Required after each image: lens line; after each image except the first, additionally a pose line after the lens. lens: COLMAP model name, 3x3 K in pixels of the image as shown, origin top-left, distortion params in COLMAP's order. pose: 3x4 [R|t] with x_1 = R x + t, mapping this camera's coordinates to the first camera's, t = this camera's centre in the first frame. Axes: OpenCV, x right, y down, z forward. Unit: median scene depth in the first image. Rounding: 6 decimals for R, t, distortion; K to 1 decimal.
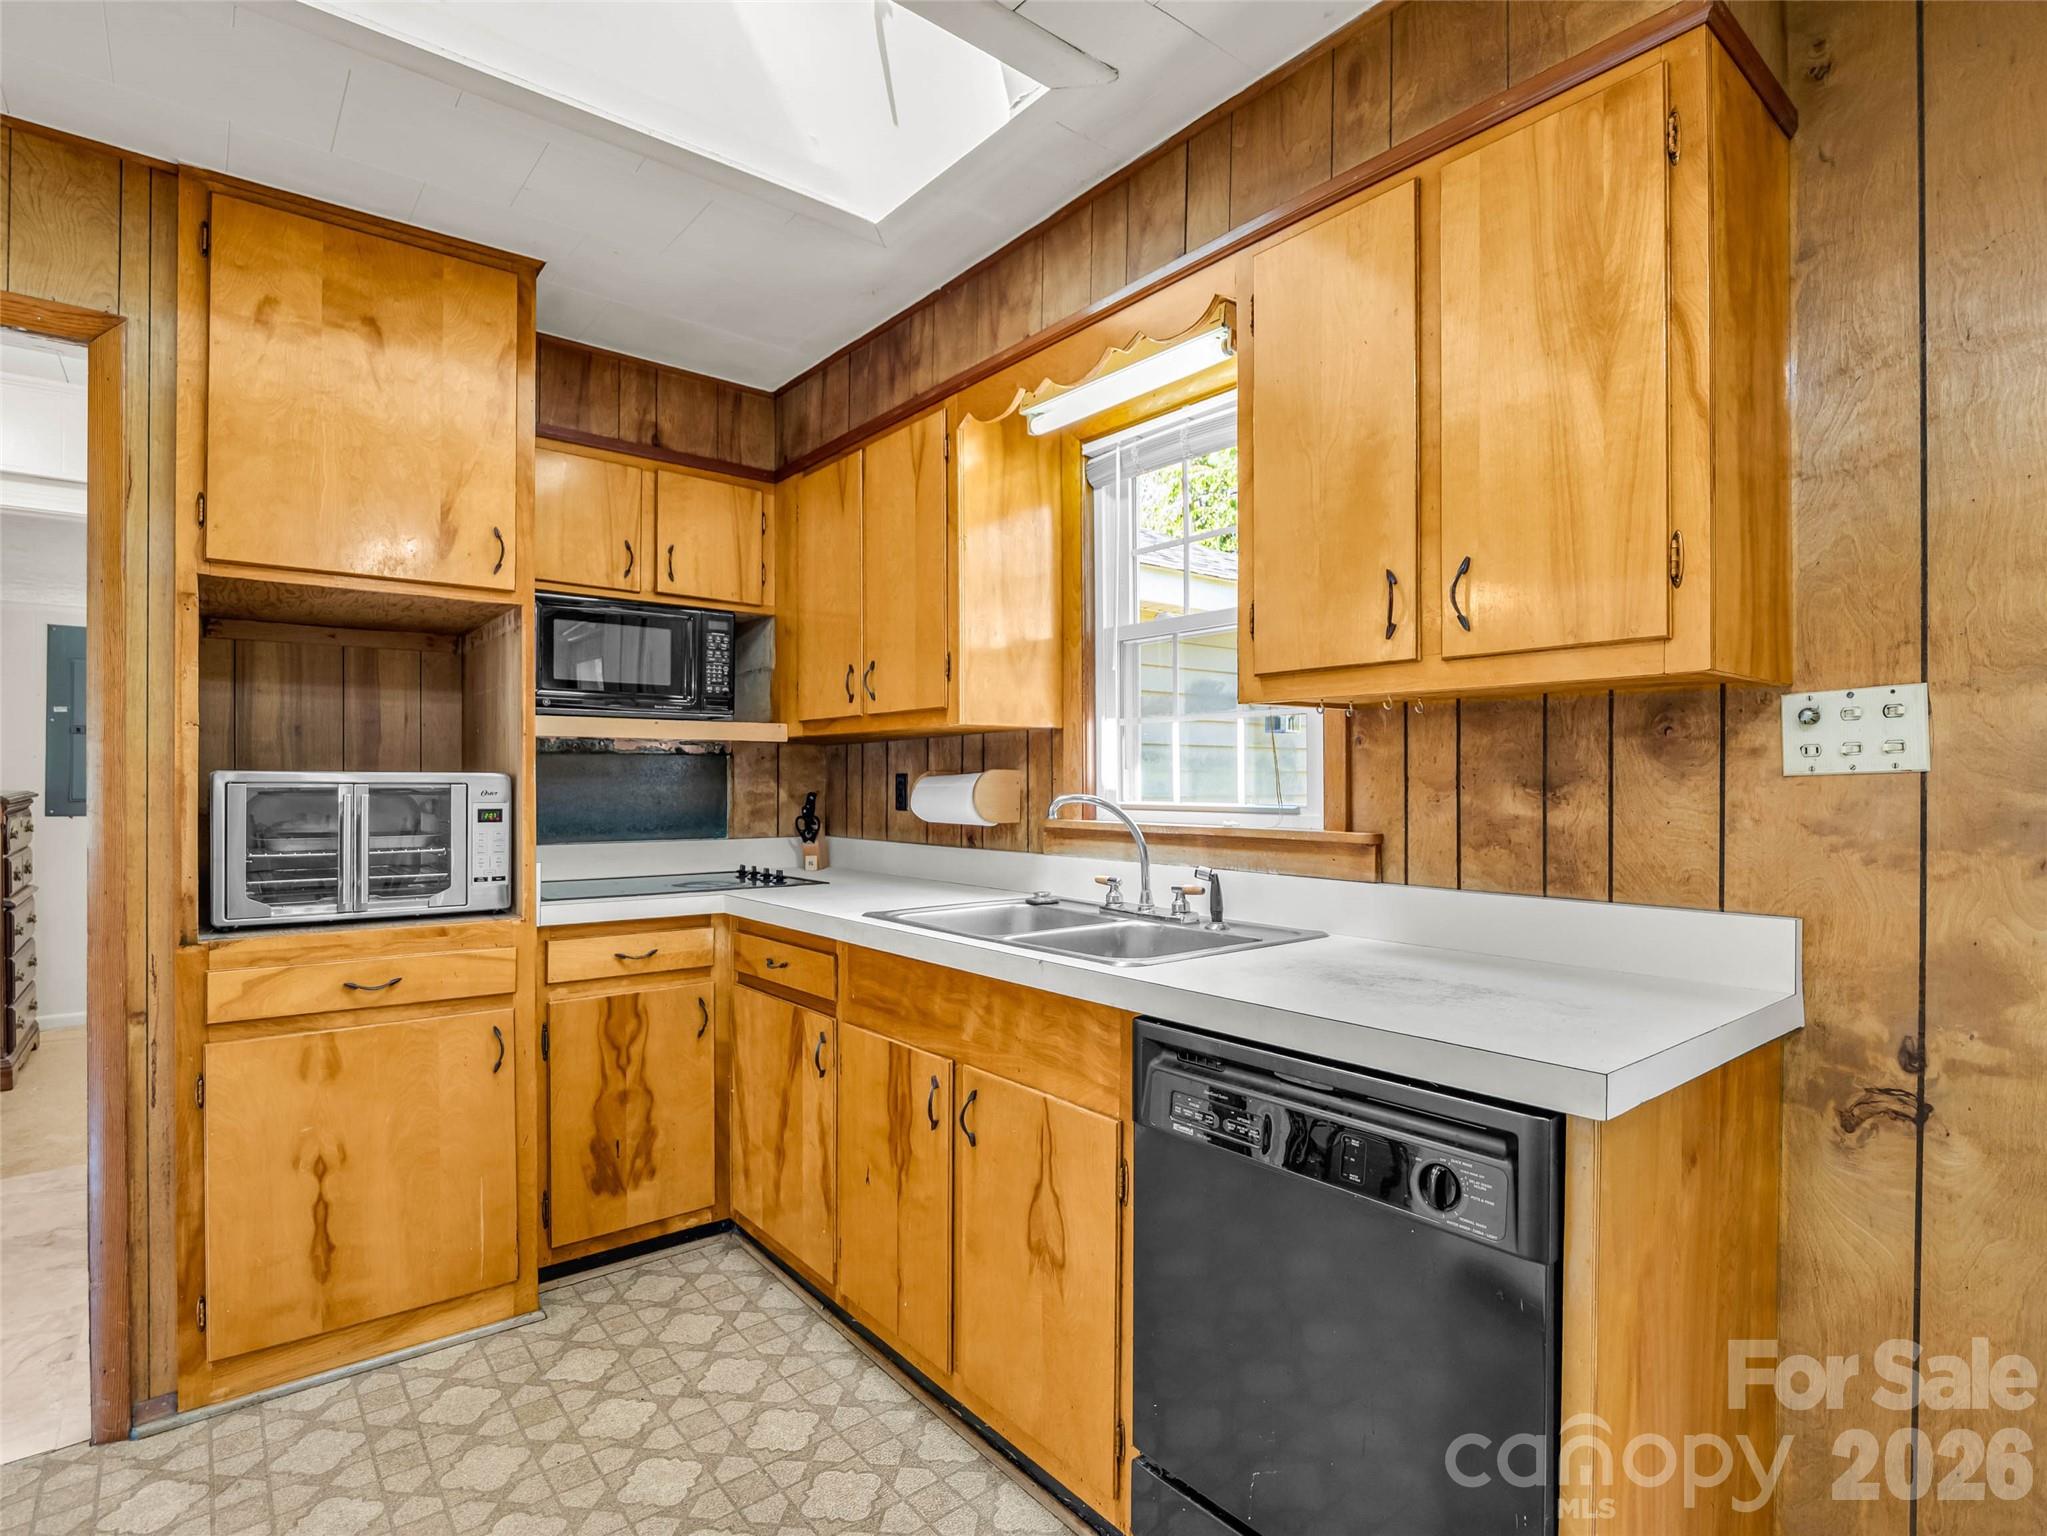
lens RADIAL K [[1026.7, 0, 1055.5], [0, 1026.7, 787.5], [0, 0, 1]] dist [-0.013160, -0.001063]
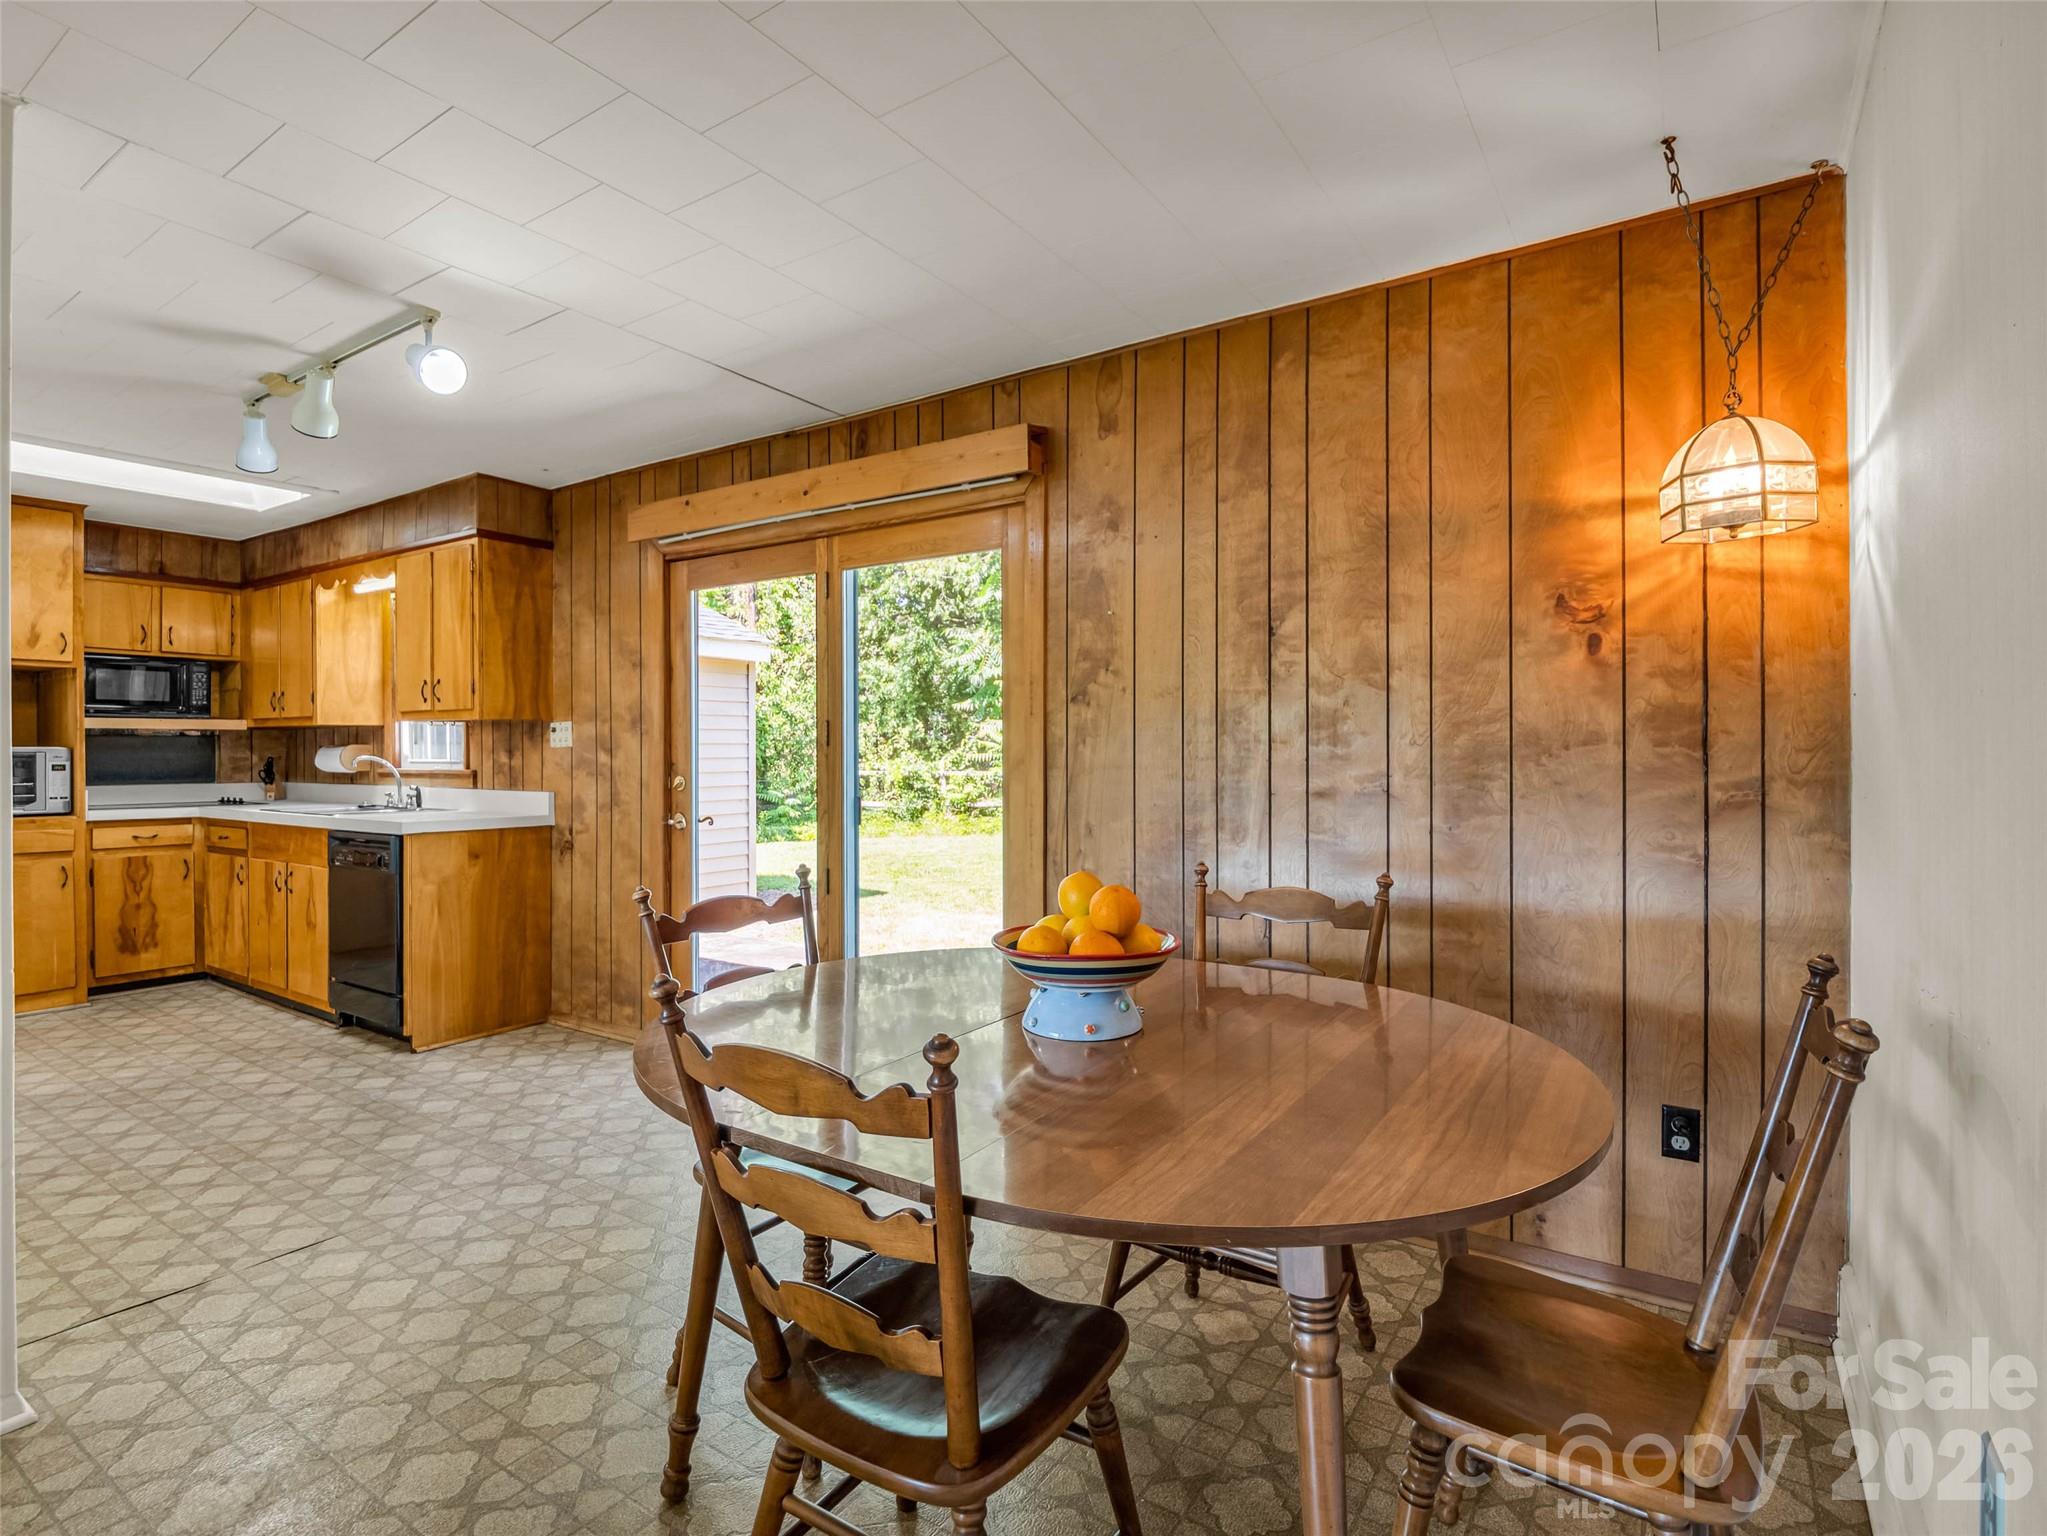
lens RADIAL K [[1026.7, 0, 1048.5], [0, 1026.7, 758.5], [0, 0, 1]] dist [-0.013160, -0.001063]
pose [[0.958886, -0.004118, 0.283762, 0.817355], [0.003734, 0.999991, 0.001895, 0.013214], [-0.283767, -0.000758, 0.958893, -1.594021]]
